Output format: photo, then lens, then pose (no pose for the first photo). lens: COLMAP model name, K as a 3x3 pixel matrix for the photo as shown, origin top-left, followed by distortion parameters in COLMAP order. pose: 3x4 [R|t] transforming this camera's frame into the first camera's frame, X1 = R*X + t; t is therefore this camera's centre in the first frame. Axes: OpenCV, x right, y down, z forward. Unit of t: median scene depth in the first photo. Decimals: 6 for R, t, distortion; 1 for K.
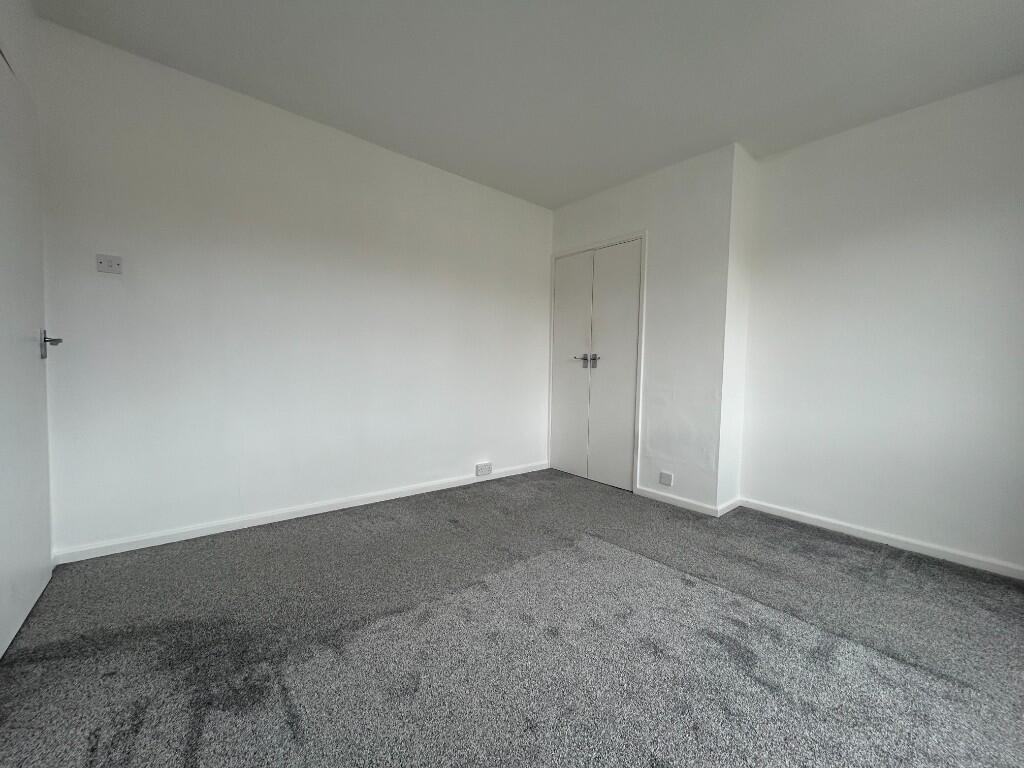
lens RADIAL K [[410.6, 0, 510.1], [0, 410.6, 384.5], [0, 0, 1]] dist [0.000344, 0.000144]
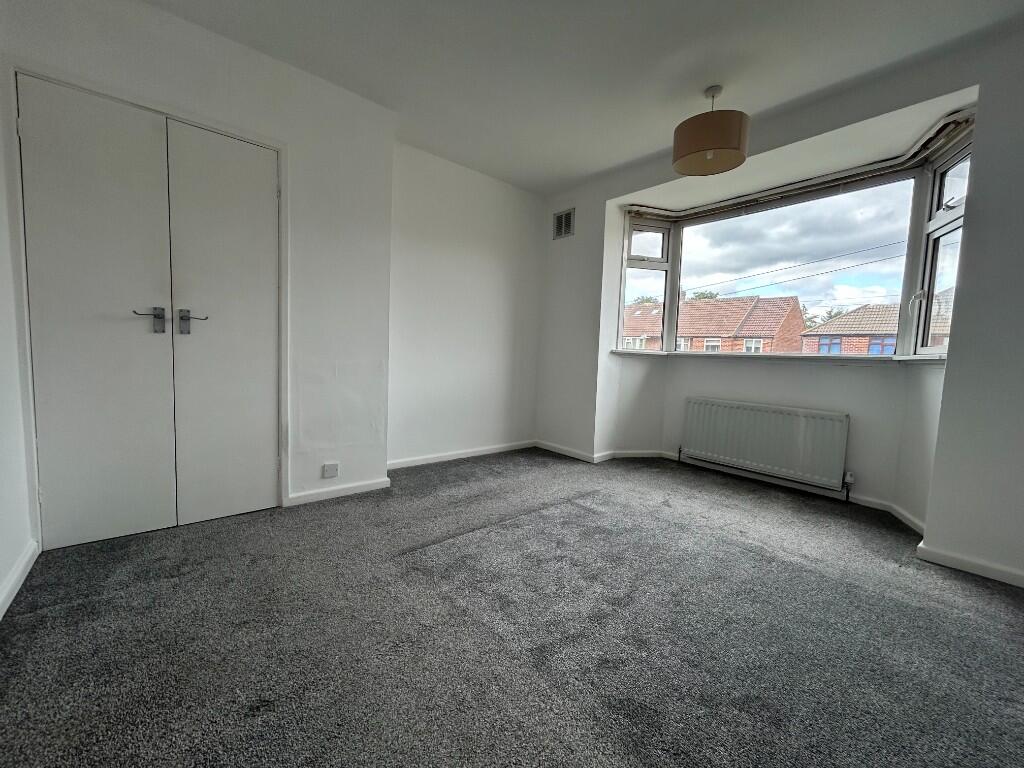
lens RADIAL K [[410.6, 0, 510.1], [0, 410.6, 384.5], [0, 0, 1]] dist [0.000344, 0.000144]
pose [[-0.005237, -0.100985, 0.994874, -0.422517], [0.007797, 0.994853, 0.101024, -0.026904], [-0.999956, 0.008286, -0.004422, 0.606489]]
